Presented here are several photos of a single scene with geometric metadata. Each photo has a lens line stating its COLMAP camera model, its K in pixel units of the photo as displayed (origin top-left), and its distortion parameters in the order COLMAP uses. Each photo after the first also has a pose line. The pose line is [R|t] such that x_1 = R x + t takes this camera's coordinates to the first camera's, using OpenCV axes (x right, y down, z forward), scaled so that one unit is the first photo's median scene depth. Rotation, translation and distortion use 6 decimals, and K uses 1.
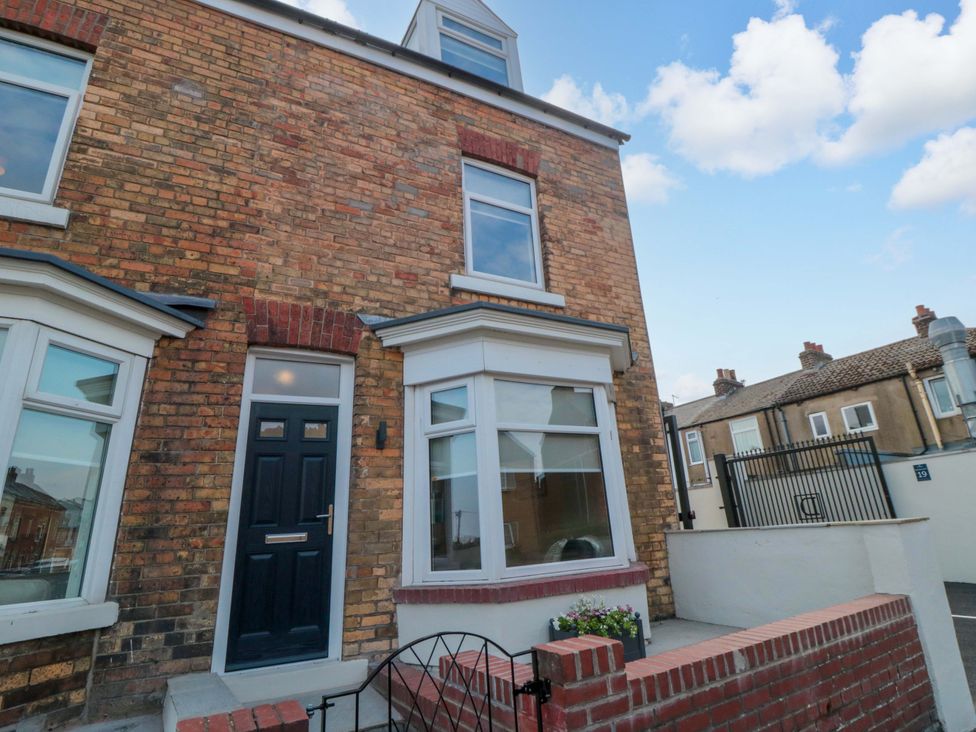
lens RADIAL K [[507.4, 0, 506.2], [0, 507.4, 362.0], [0, 0, 1]] dist [0.003658, -0.013258]
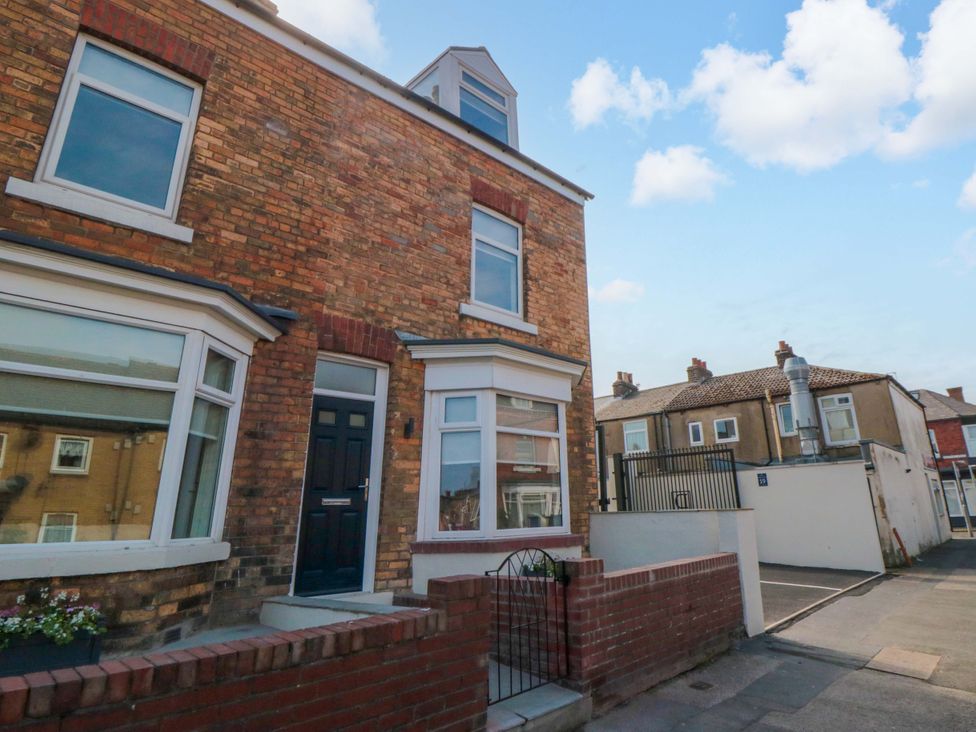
lens RADIAL K [[556.4, 0, 545.3], [0, 556.4, 336.5], [0, 0, 1]] dist [0.000726, -0.000729]
pose [[0.953110, 0.129312, 0.273605, -0.329493], [-0.130251, 0.991370, -0.014811, -0.114162], [-0.273159, -0.021521, 0.961728, -0.474322]]
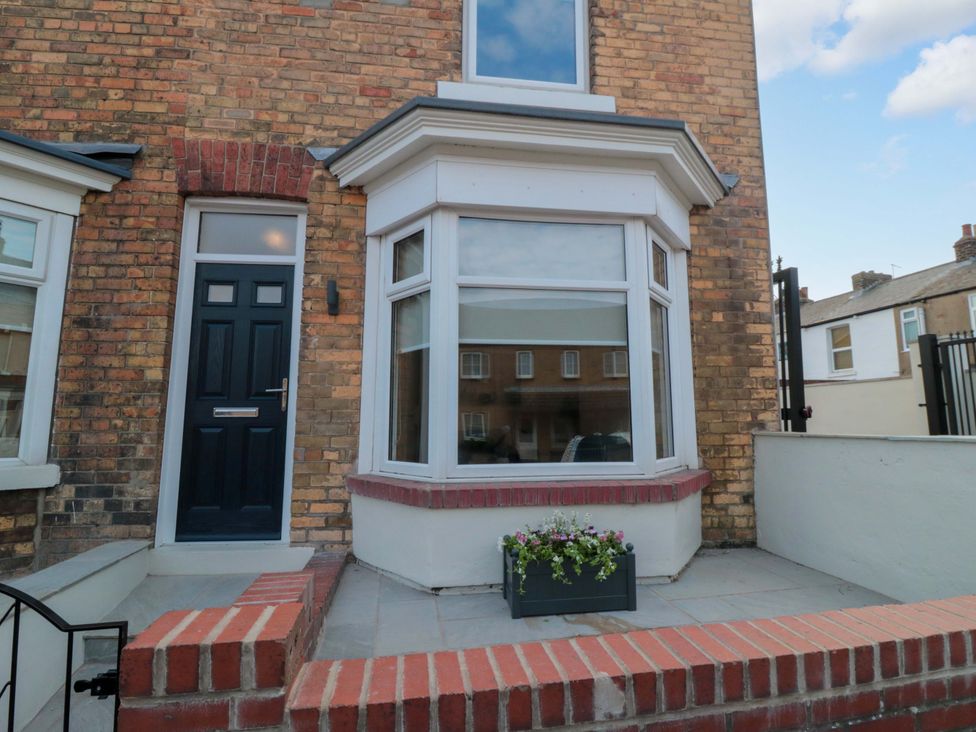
lens RADIAL K [[507.4, 0, 506.2], [0, 507.4, 362.0], [0, 0, 1]] dist [0.003658, -0.013258]
pose [[0.935762, 0.018212, -0.352161, 0.297923], [0.059267, 0.976337, 0.207975, 0.090601], [0.347615, -0.215487, 0.912540, 0.326738]]
